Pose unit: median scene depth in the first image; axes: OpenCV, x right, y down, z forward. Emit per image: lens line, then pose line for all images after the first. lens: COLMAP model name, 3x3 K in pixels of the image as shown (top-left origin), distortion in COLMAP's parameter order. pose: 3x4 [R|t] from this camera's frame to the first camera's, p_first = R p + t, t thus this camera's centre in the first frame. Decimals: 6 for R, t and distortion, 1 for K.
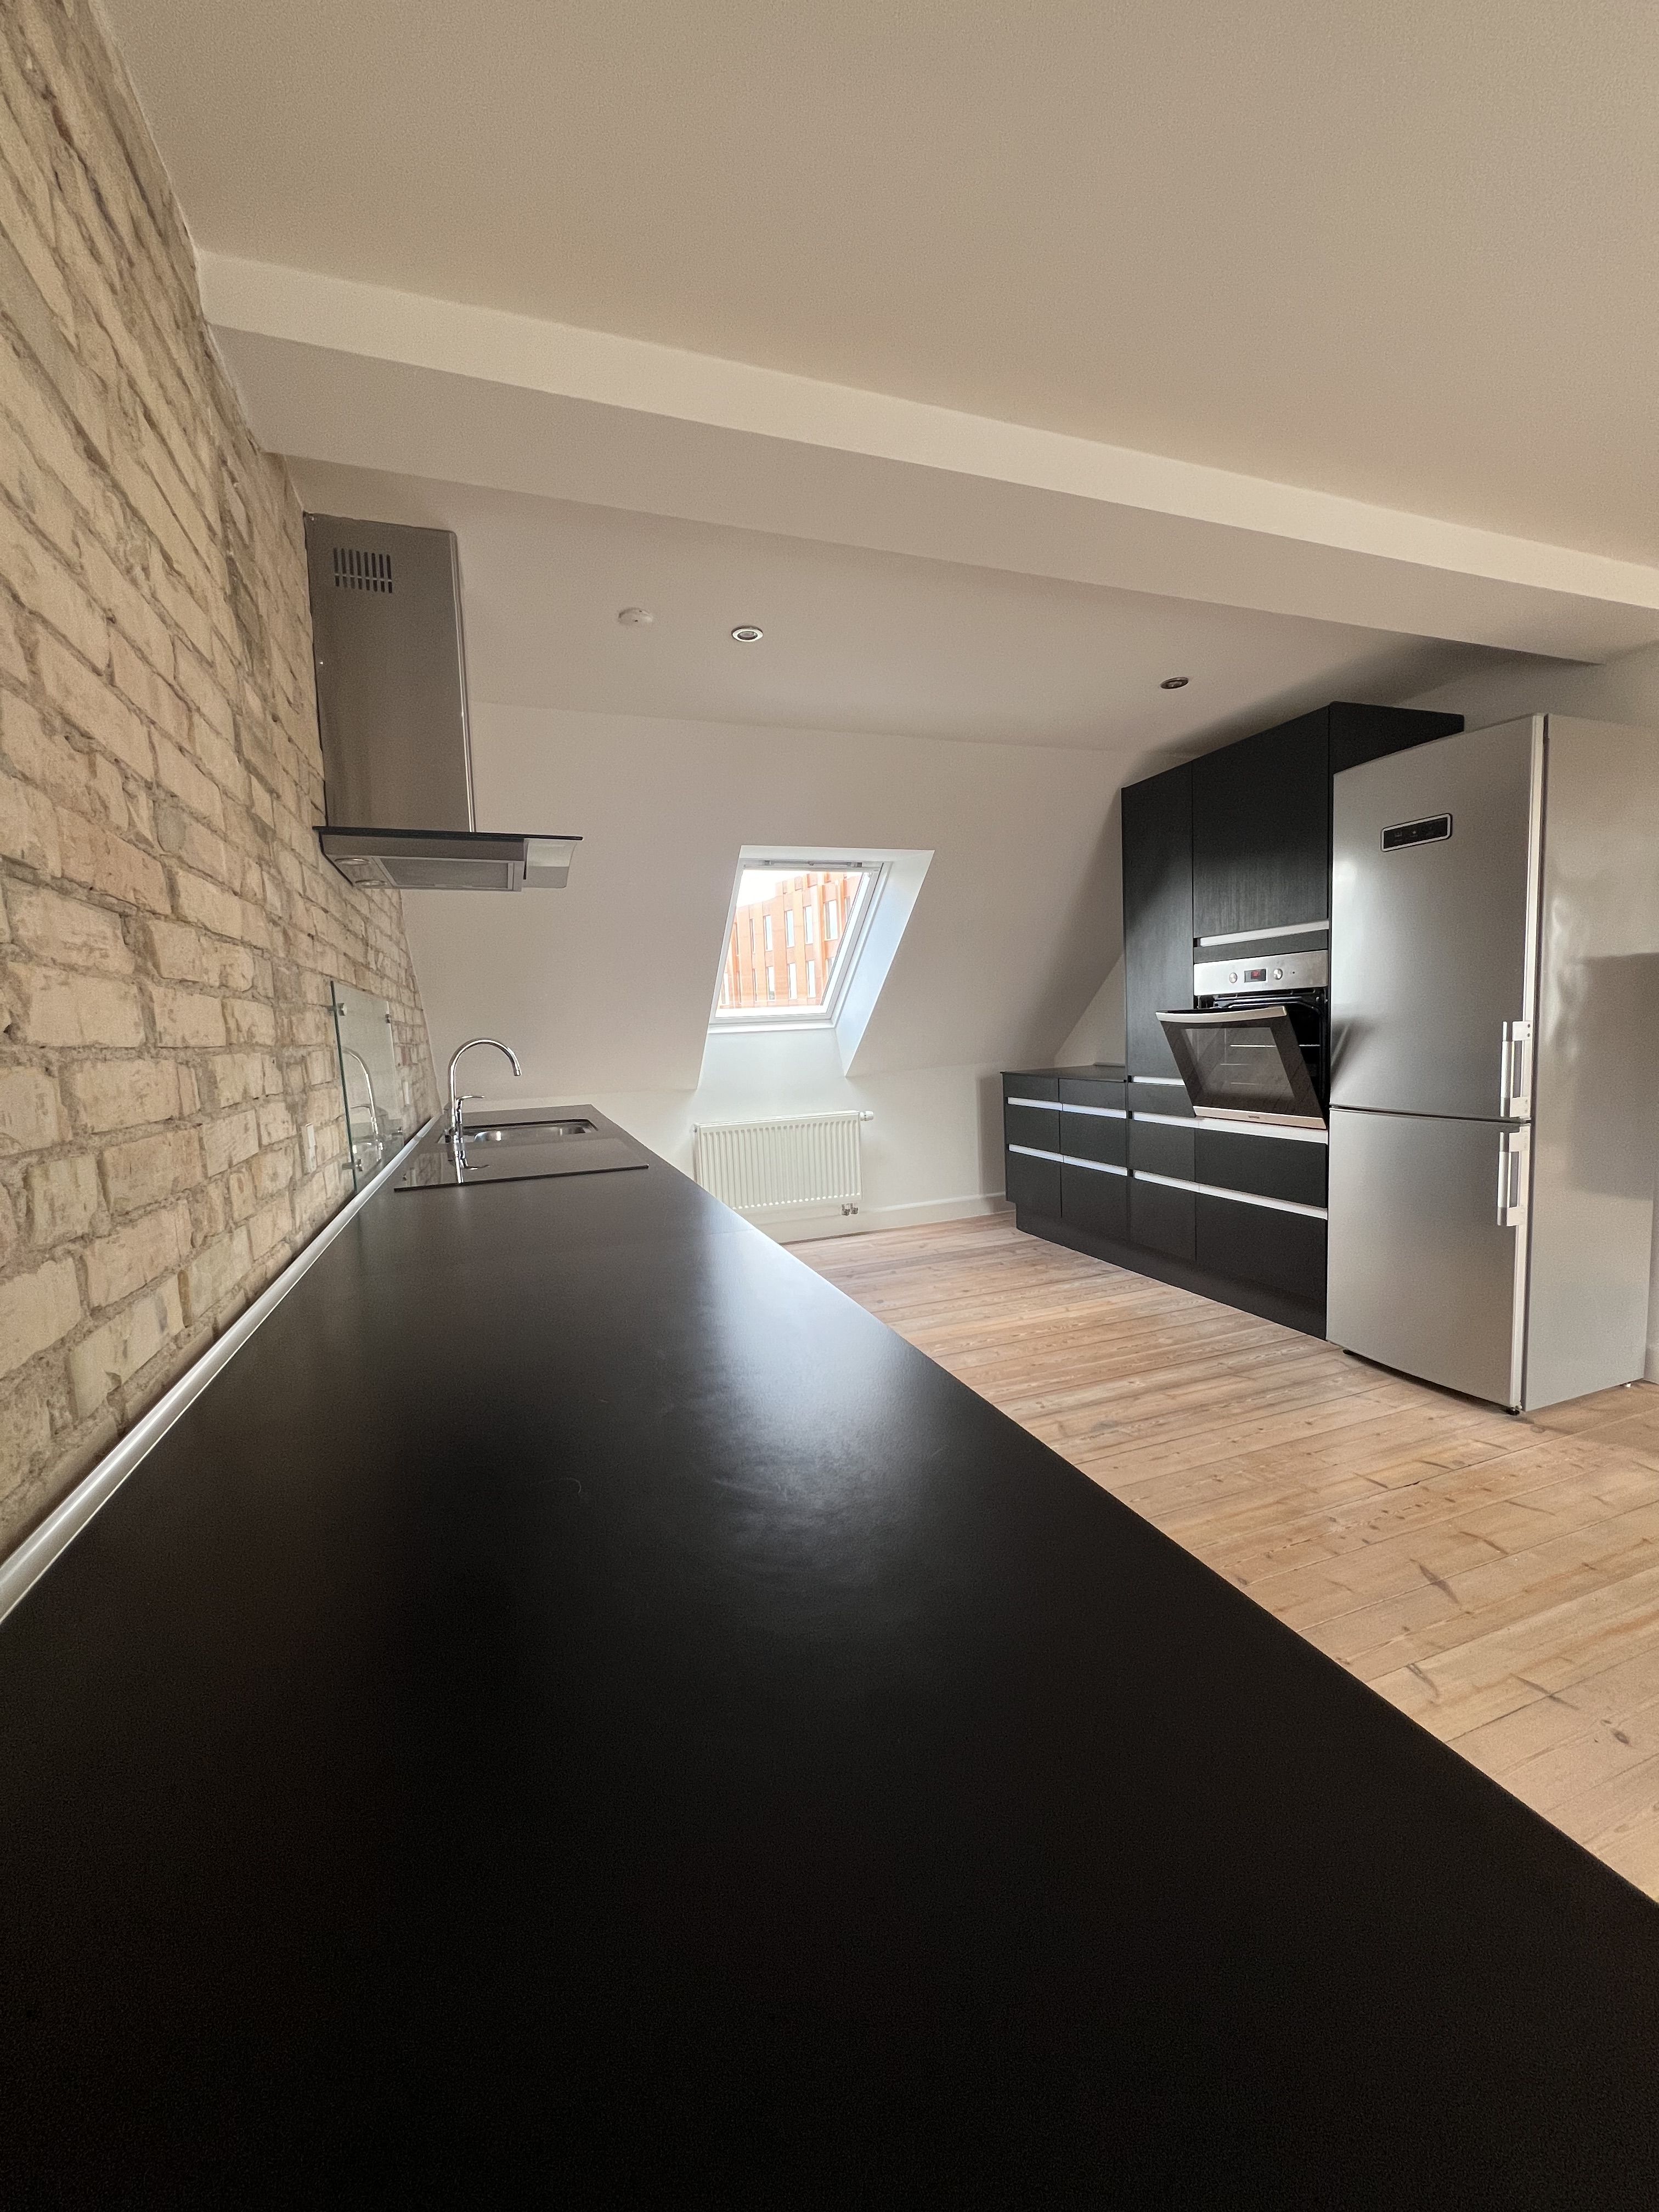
lens RADIAL K [[888.2, 0, 826.2], [0, 888.2, 1112.8], [0, 0, 1]] dist [-0.001259, -0.000130]
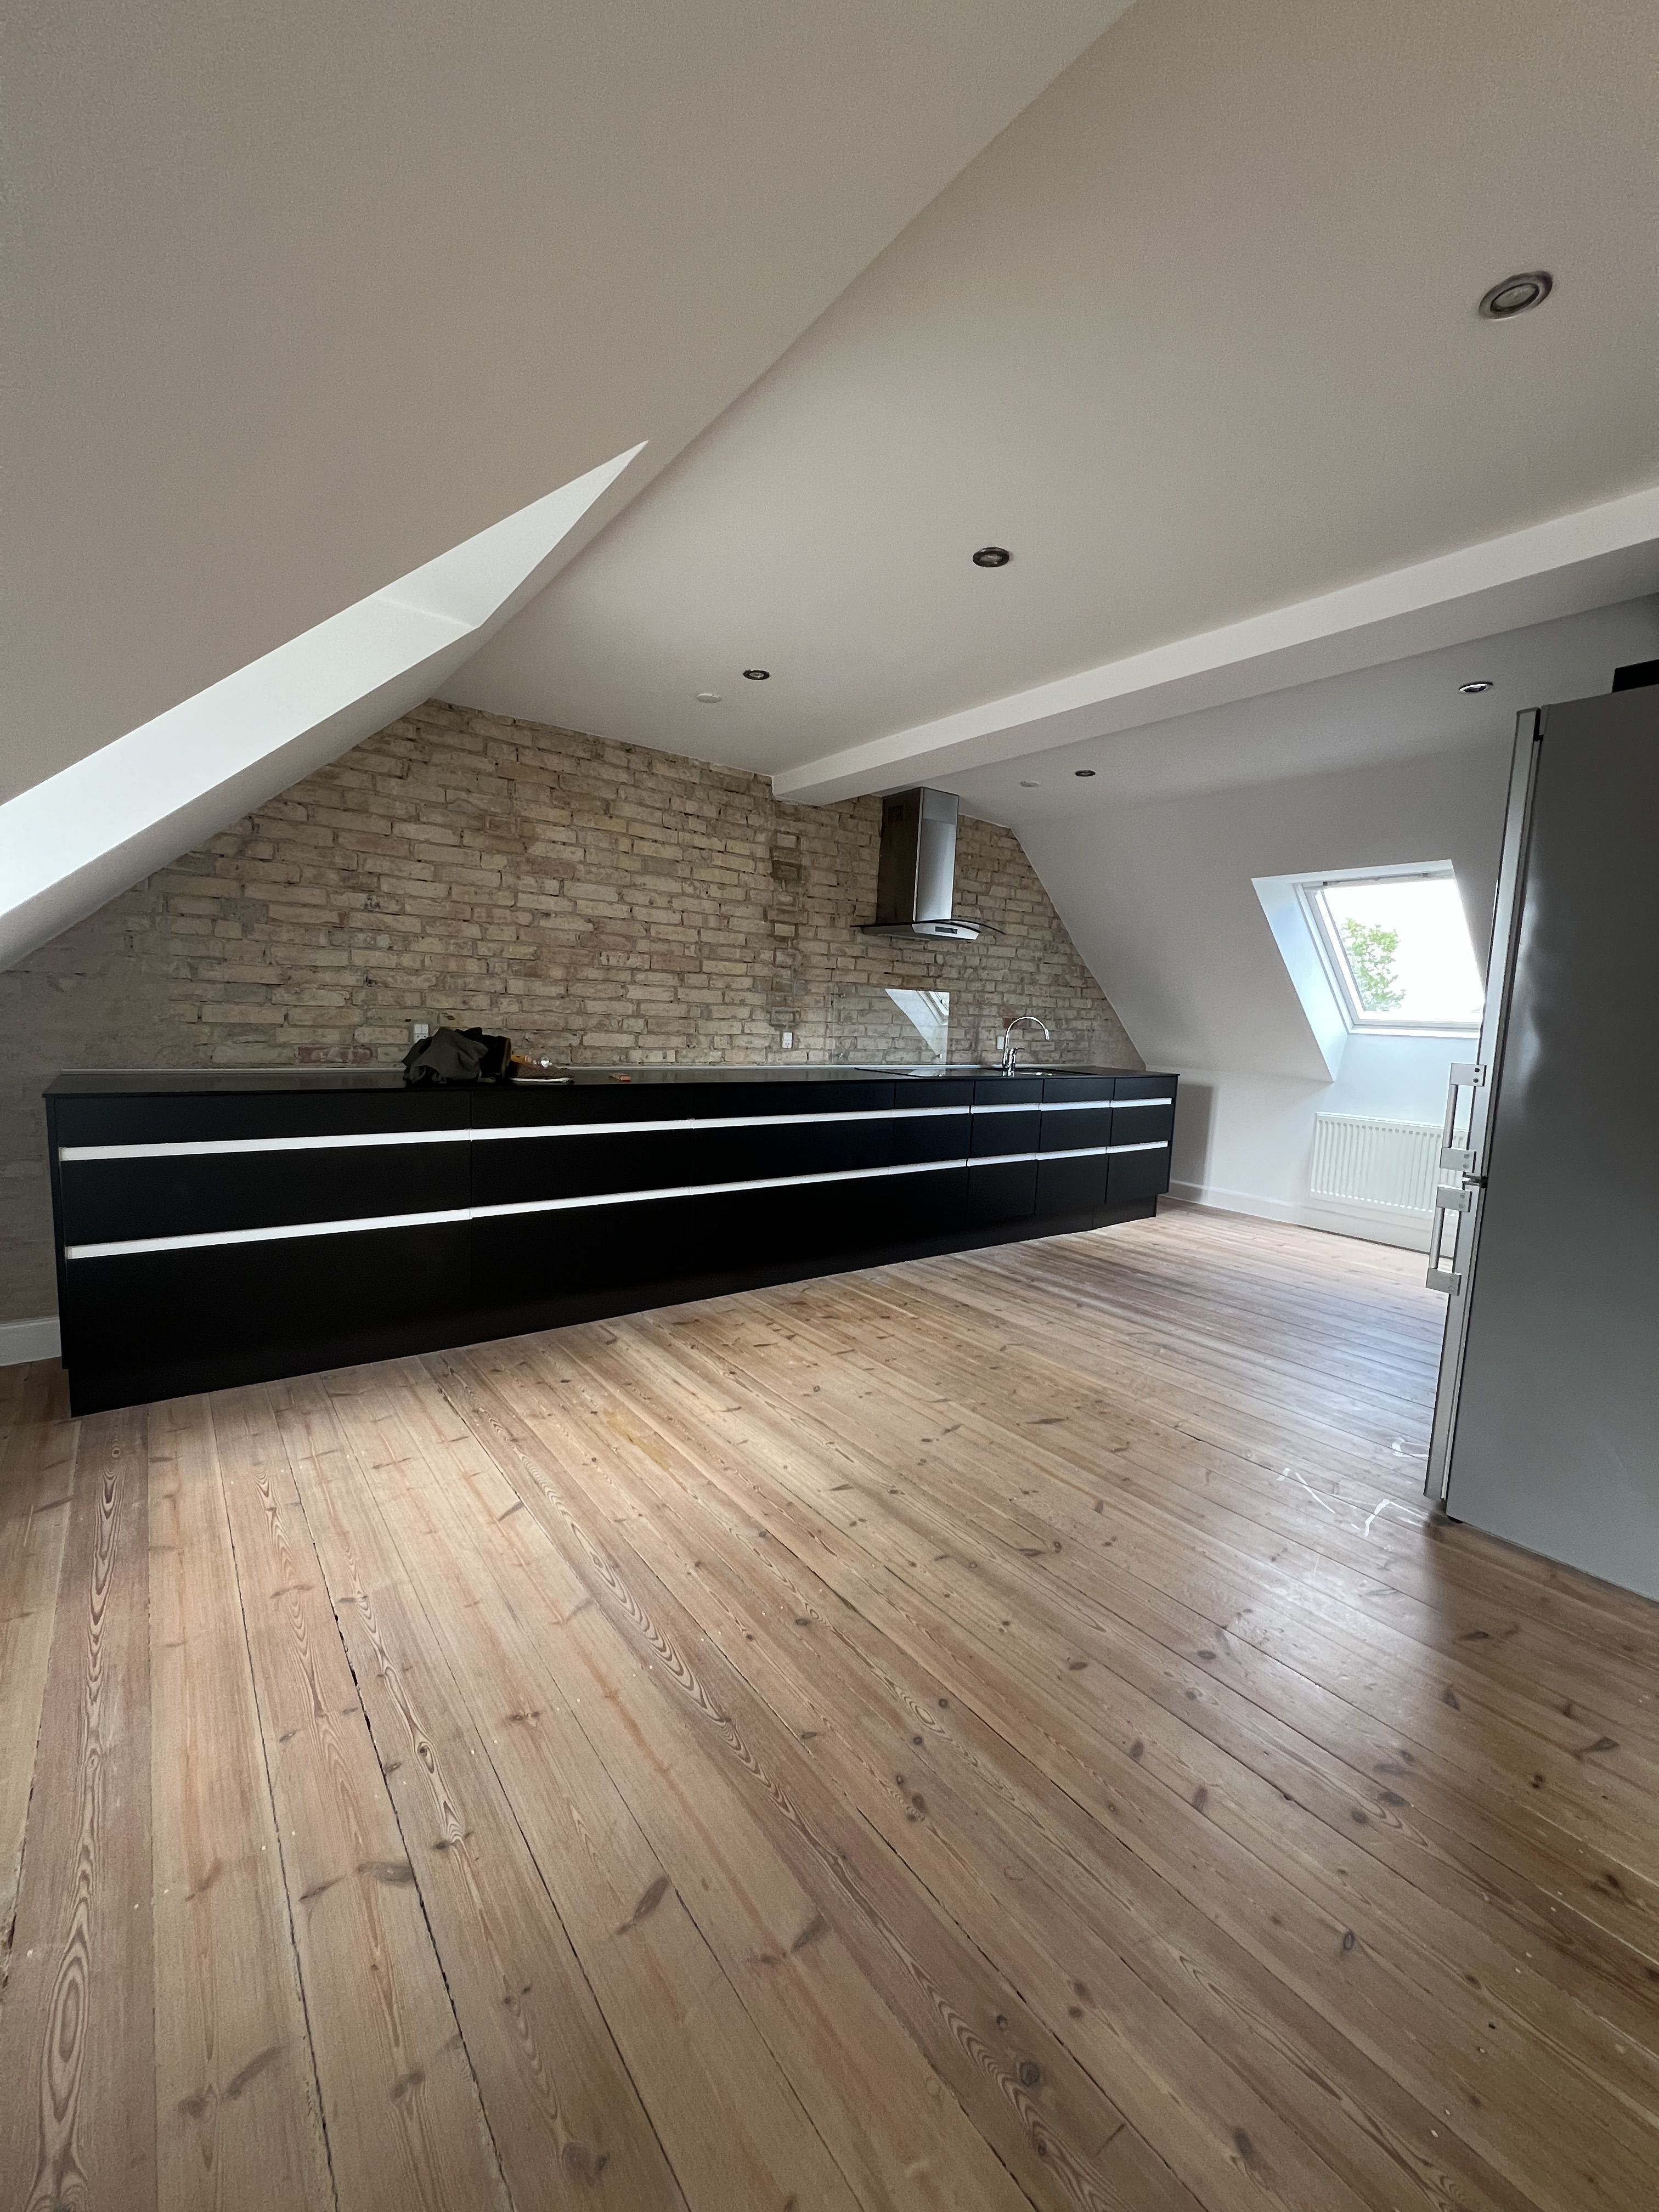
lens RADIAL K [[888.2, 0, 824.8], [0, 888.2, 1106.4], [0, 0, 1]] dist [-0.001259, -0.000130]
pose [[0.298362, 0.165245, -0.940039, 1.689643], [-0.144402, 0.981377, 0.126680, -0.099859], [0.943466, 0.097947, 0.316667, 0.130619]]
